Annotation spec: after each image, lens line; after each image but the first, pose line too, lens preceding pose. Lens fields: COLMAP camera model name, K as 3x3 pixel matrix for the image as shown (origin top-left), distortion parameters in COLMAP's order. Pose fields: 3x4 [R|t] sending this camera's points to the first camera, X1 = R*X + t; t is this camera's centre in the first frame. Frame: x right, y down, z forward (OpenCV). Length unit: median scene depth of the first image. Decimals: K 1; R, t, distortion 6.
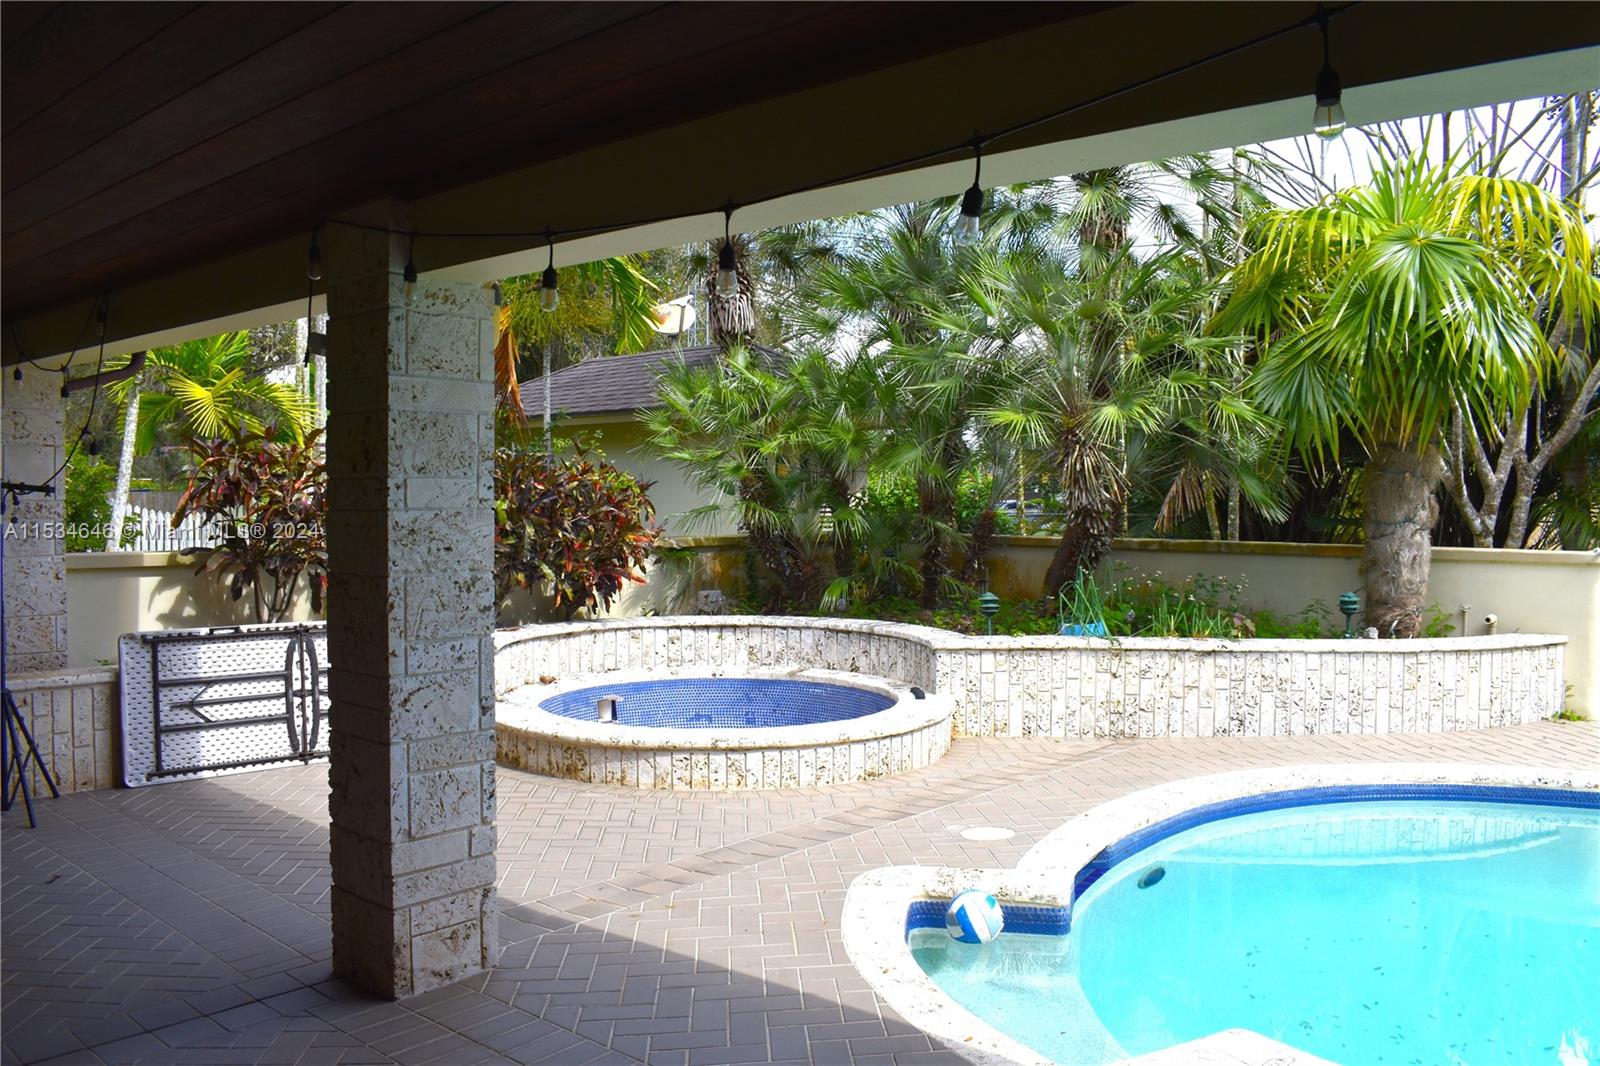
lens RADIAL K [[1251.7, 0, 801.2], [0, 1251.7, 537.1], [0, 0, 1]] dist [-0.095861, 0.016421]
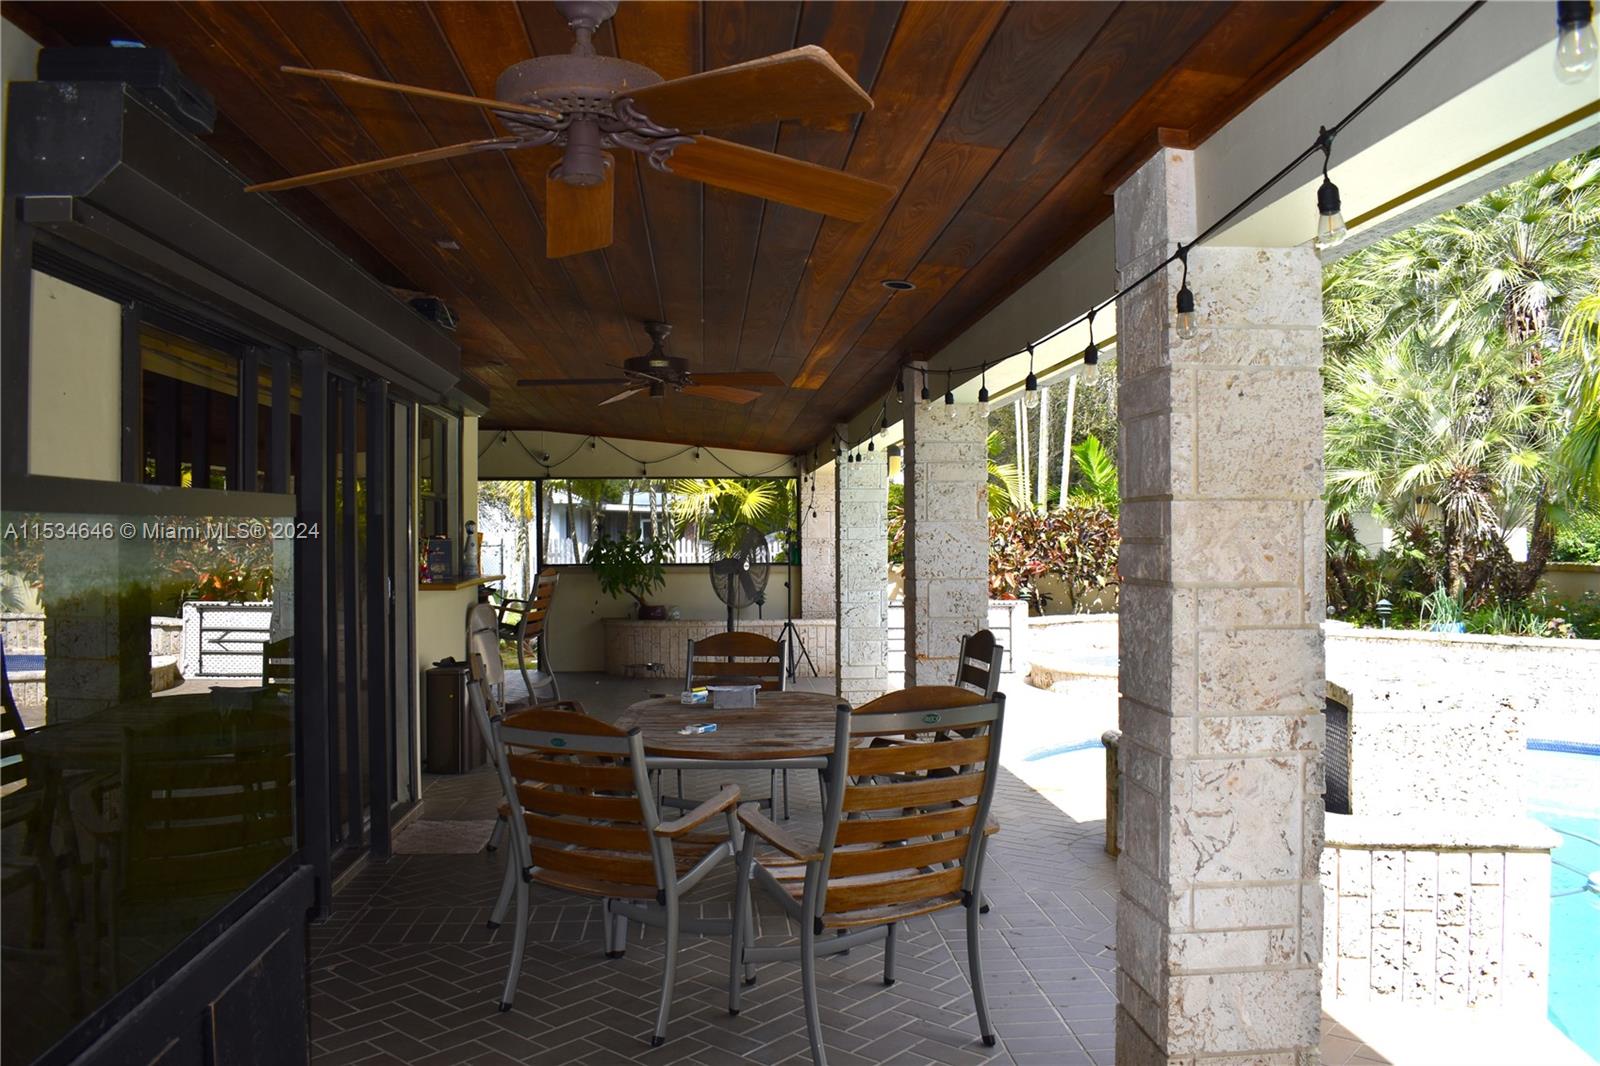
lens RADIAL K [[1251.7, 0, 801.2], [0, 1251.7, 537.1], [0, 0, 1]] dist [-0.095861, 0.016421]
pose [[0.707025, -0.010562, -0.707109, 0.931214], [-0.011859, 0.999571, -0.026789, 0.028035], [0.707089, 0.027326, 0.706597, -0.595560]]
